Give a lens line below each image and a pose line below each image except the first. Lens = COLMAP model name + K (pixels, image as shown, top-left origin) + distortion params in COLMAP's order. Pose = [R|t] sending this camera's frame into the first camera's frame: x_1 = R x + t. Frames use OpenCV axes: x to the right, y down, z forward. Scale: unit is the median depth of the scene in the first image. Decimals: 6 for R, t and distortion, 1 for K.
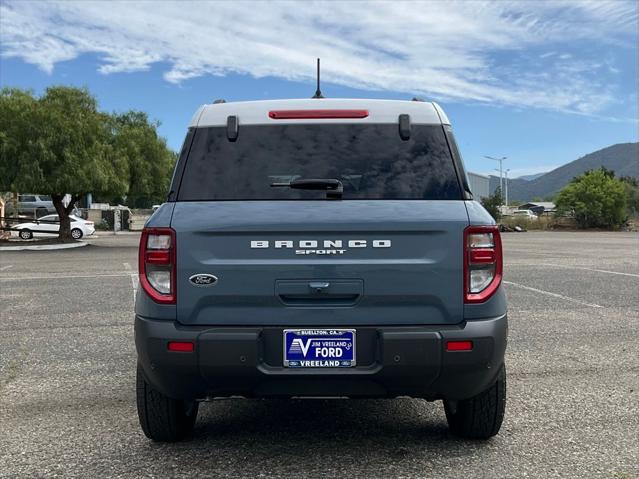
lens RADIAL K [[850.5, 0, 319.5], [0, 850.5, 239.5], [0, 0, 1]] dist [0.078762, -0.041532]
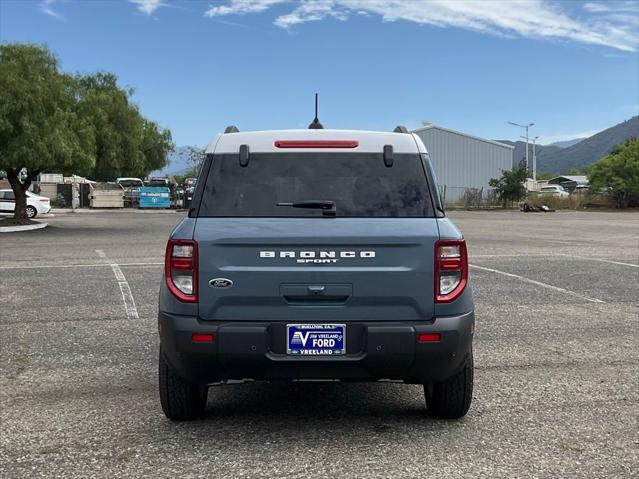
lens RADIAL K [[1091.8, 0, 351.1], [0, 1091.8, 240.0], [0, 0, 1]] dist [0.099238, -0.024747]
pose [[0.999356, 0.006405, 0.035298, -0.005743], [-0.007394, 0.999582, 0.027956, -0.055781], [-0.035104, -0.028199, 0.998986, -0.529239]]
